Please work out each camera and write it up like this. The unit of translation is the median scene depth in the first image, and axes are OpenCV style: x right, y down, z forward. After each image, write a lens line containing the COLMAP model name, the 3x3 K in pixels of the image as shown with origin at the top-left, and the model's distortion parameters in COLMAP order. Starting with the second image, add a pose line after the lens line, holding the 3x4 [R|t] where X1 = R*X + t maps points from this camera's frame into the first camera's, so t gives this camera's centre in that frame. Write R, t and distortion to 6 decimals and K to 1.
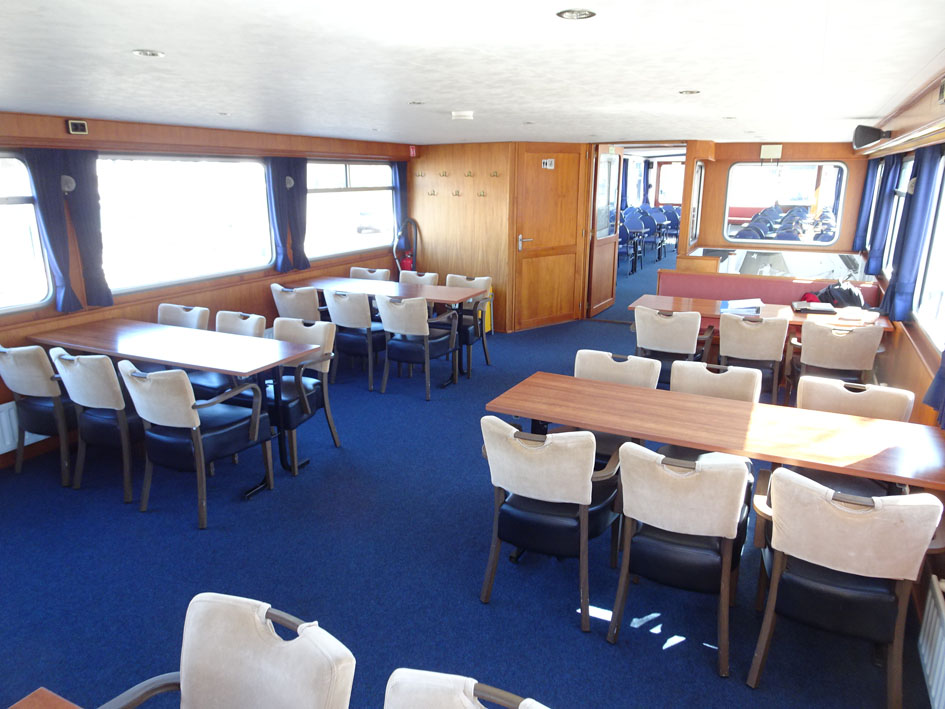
lens RADIAL K [[674.5, 0, 473.8], [0, 674.5, 354.9], [0, 0, 1]] dist [0.011053, 0.010264]
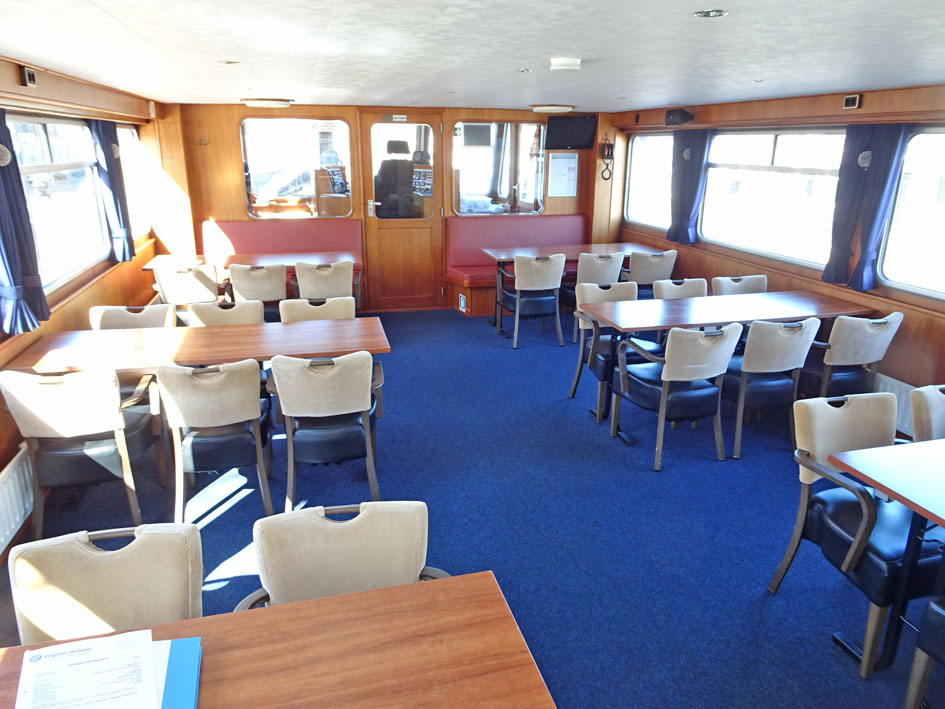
lens RADIAL K [[674.5, 0, 472.0], [0, 674.5, 355.5], [0, 0, 1]] dist [0.011053, 0.010264]
pose [[-0.761865, 0.196501, -0.617211, 0.463427], [-0.169438, 0.859237, 0.482703, -0.305841], [0.625182, 0.472333, -0.621328, 1.112306]]
